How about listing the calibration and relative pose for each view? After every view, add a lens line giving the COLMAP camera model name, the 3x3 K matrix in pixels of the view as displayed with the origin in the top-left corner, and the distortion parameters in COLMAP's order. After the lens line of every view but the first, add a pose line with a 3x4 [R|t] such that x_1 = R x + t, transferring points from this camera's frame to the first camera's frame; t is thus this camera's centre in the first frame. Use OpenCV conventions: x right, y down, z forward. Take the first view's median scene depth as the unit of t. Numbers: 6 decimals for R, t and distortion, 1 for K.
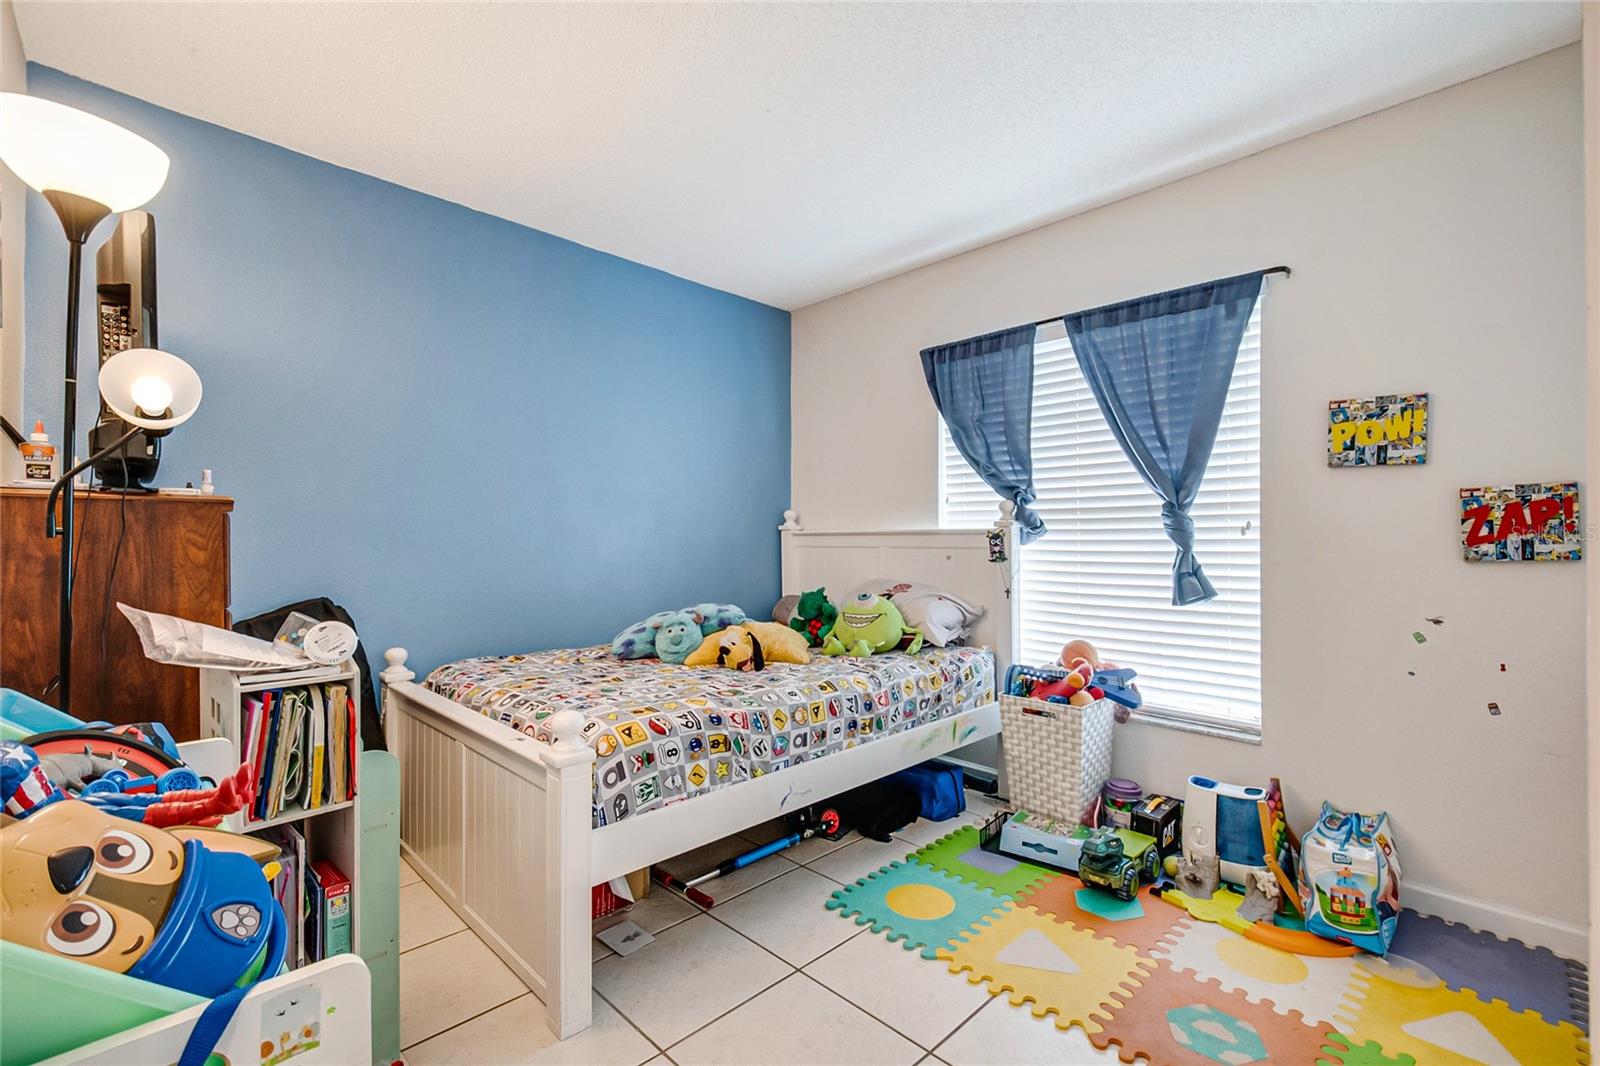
lens RADIAL K [[700.9, 0, 820.7], [0, 700.9, 544.5], [0, 0, 1]] dist [0.026366, -0.019668]
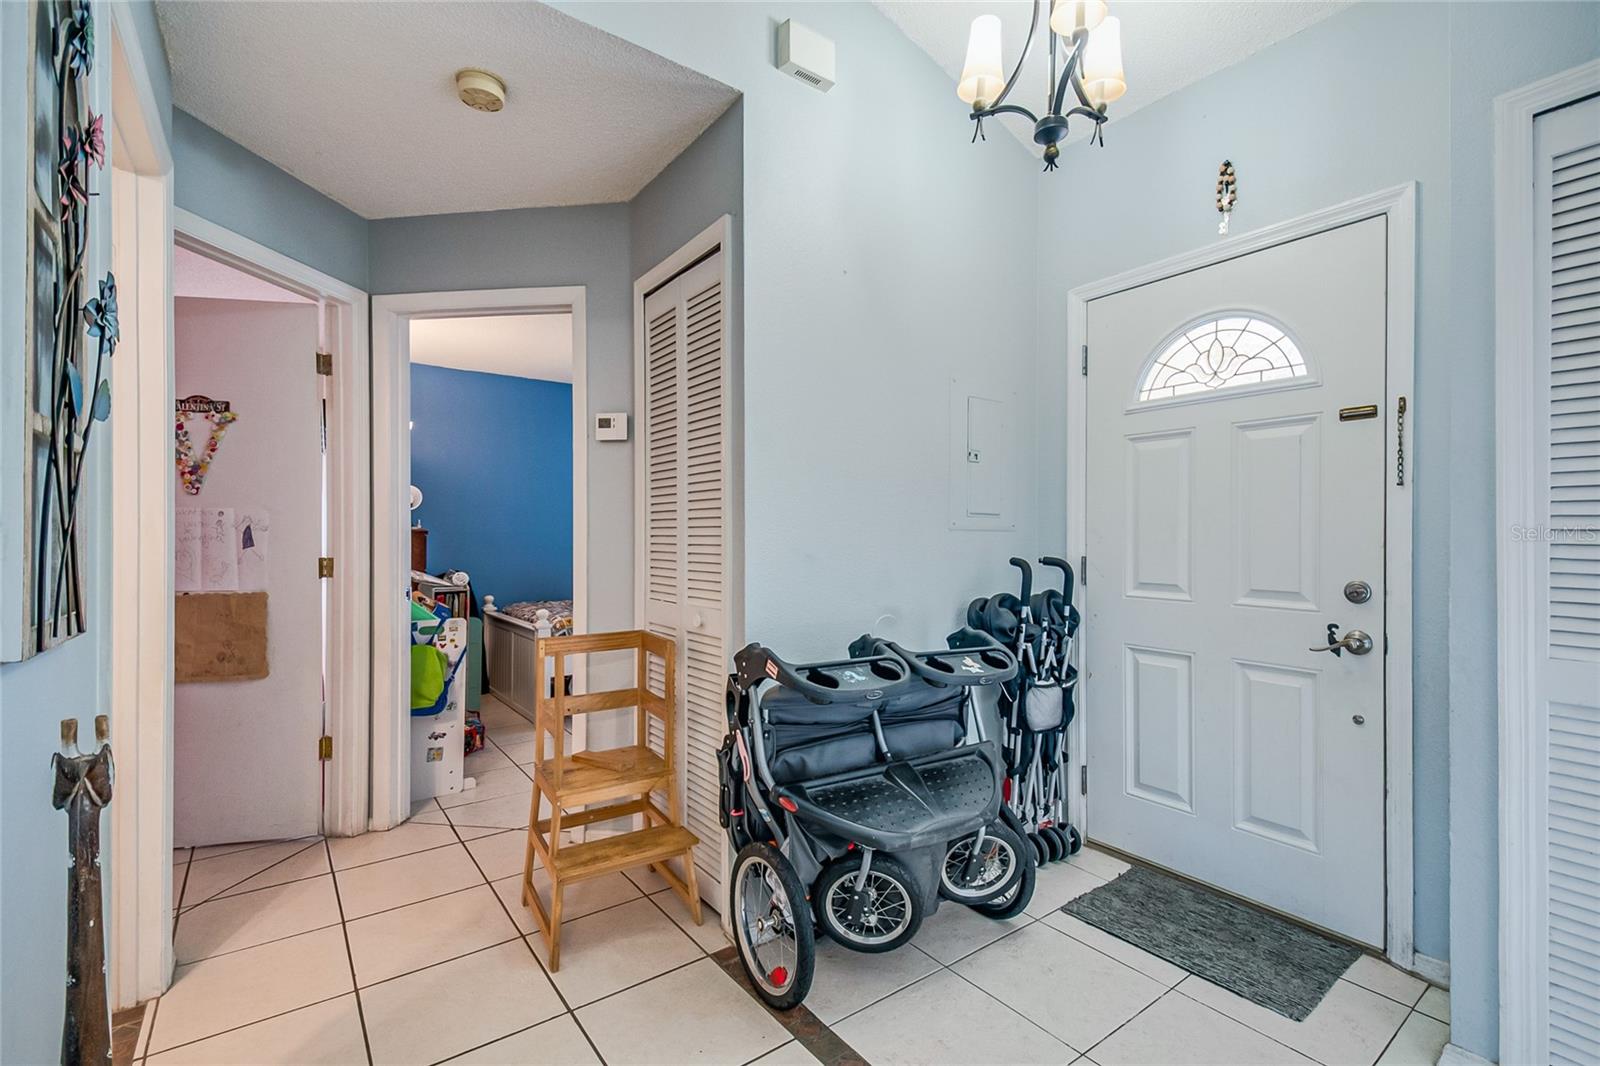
lens RADIAL K [[705.8, 0, 807.4], [0, 705.8, 537.4], [0, 0, 1]] dist [0.000514, -0.021958]
pose [[0.988130, 0.006208, -0.153494, 1.266058], [-0.008775, 0.999833, -0.016055, -0.004851], [0.153369, 0.017212, 0.988019, -1.802115]]
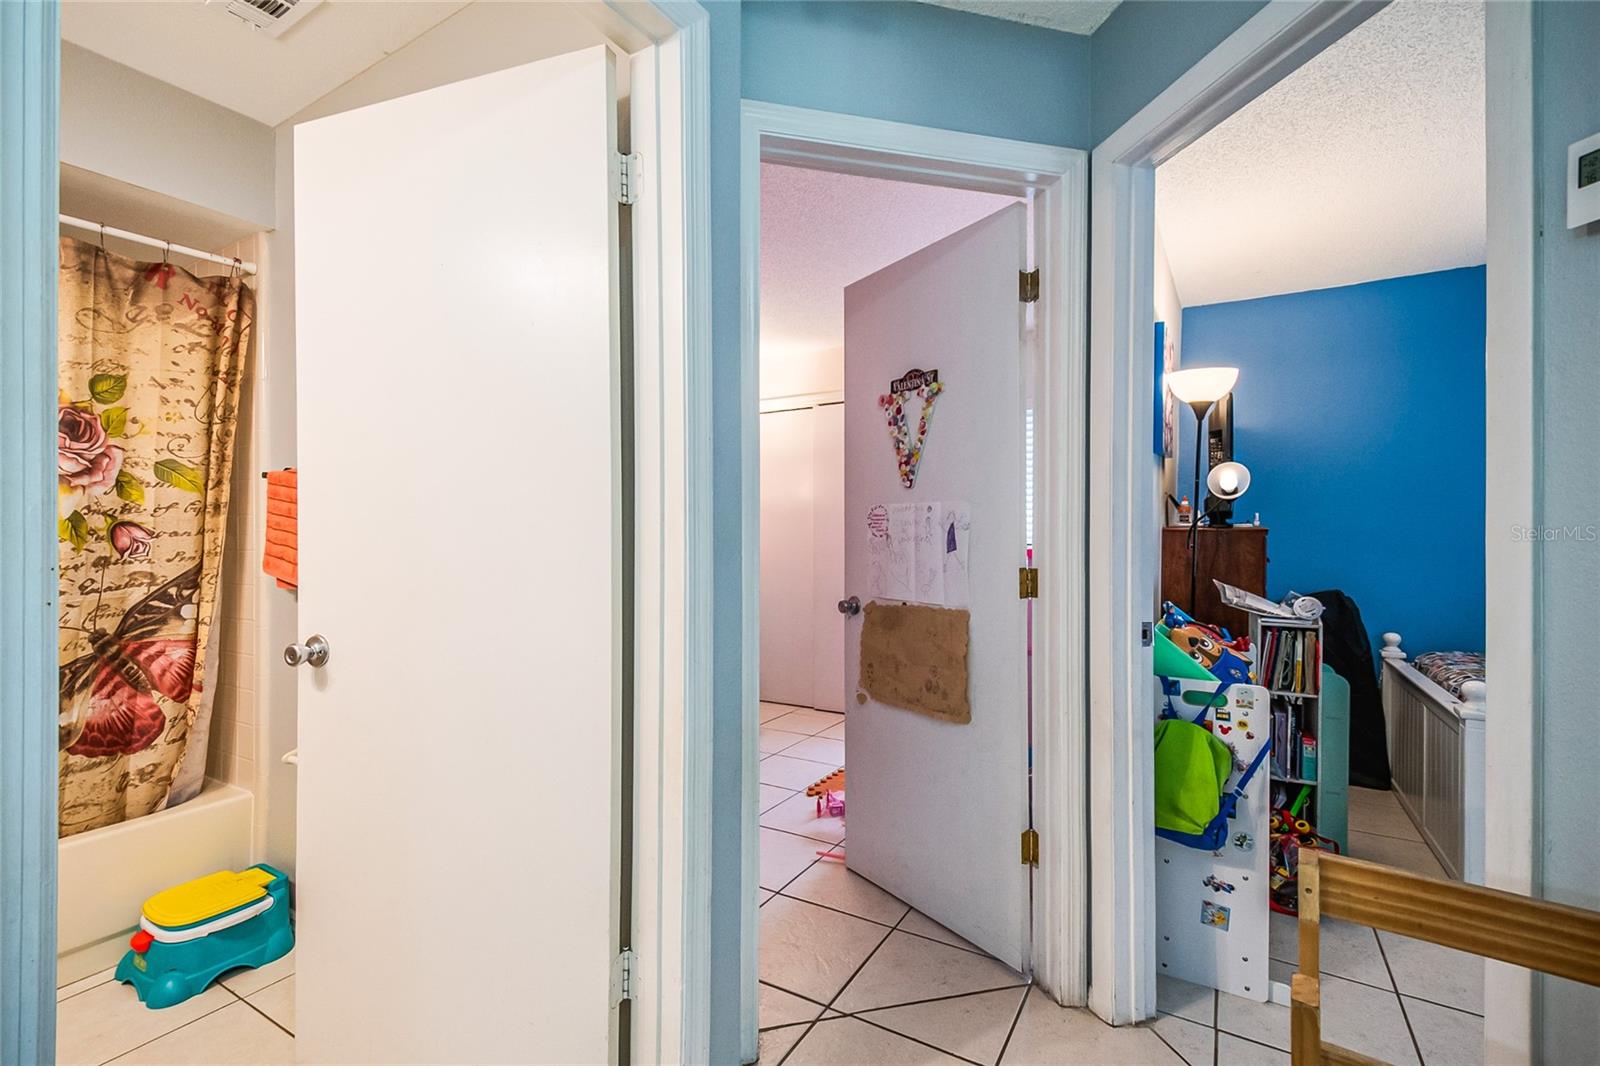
lens RADIAL K [[699.0, 0, 804.6], [0, 699.0, 537.7], [0, 0, 1]] dist [0.058704, -0.033890]
pose [[0.245229, 0.004347, -0.969456, 0.808402], [-0.020512, 0.999789, -0.000706, -0.016447], [0.969248, 0.020058, 0.245266, -0.753544]]
